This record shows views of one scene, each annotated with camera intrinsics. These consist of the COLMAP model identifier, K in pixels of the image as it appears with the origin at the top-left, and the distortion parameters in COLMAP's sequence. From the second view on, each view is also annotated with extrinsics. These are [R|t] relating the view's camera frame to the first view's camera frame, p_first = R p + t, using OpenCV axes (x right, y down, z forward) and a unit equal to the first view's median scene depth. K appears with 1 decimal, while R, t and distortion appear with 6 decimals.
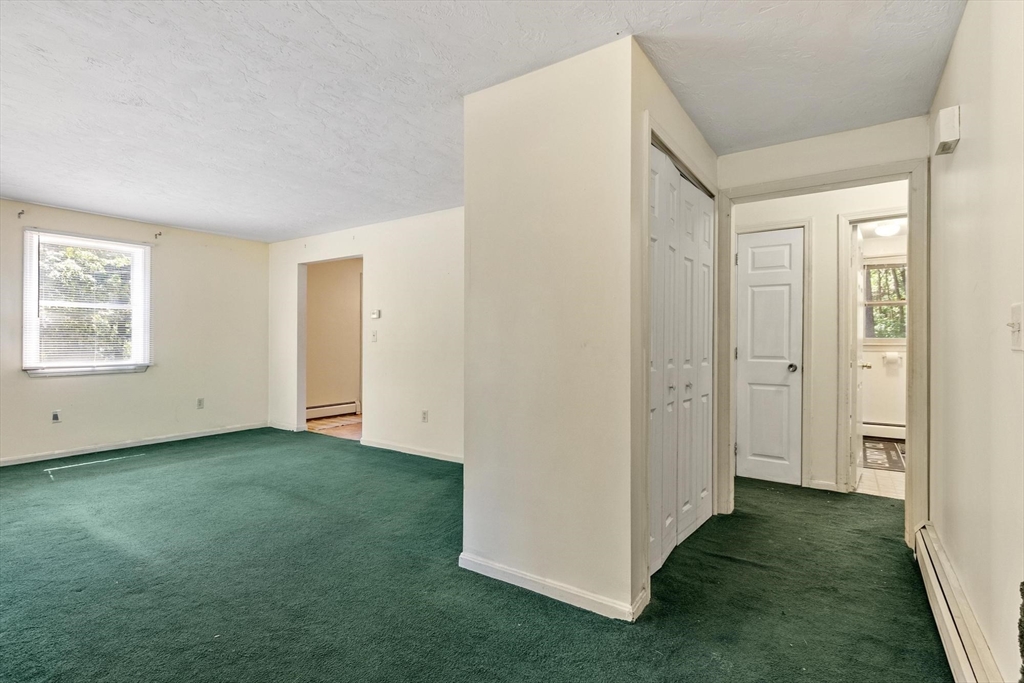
lens RADIAL K [[488.5, 0, 505.1], [0, 488.5, 339.1], [0, 0, 1]] dist [0.000333, 0.000186]
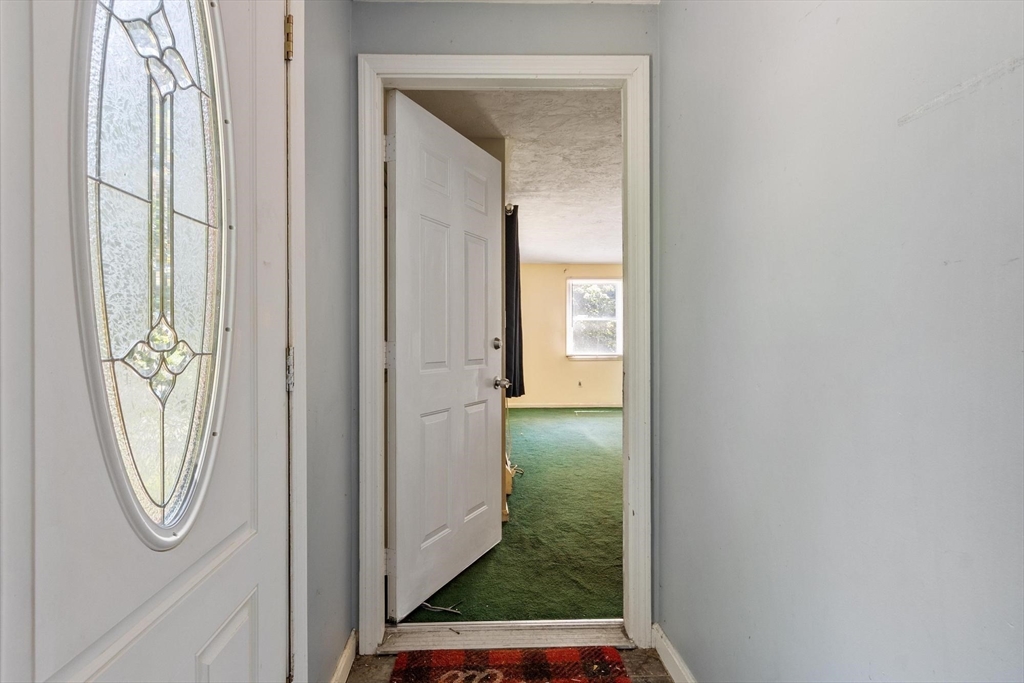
lens RADIAL K [[523.4, 0, 504.8], [0, 523.4, 333.9], [0, 0, 1]] dist [0.001813, 0.000144]
pose [[0.607211, -0.011982, -0.794450, 0.400657], [0.004730, 0.999923, -0.011466, 0.001574], [0.794527, 0.003205, 0.607221, -0.345597]]
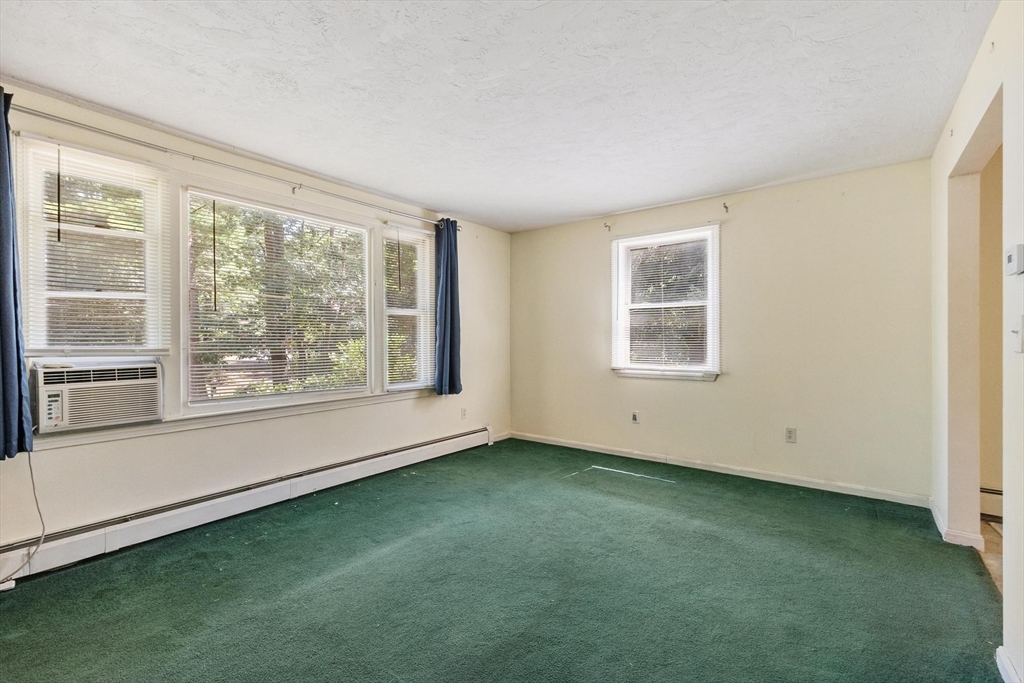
lens RADIAL K [[447.8, 0, 512.0], [0, 447.8, 341.5], [0, 0, 1]] dist [0.000828, -0.000052]
pose [[-0.050627, 0.007634, -0.998688, 0.024942], [0.004271, 0.999963, 0.007427, -0.007036], [0.998709, -0.003890, -0.050658, 0.789211]]
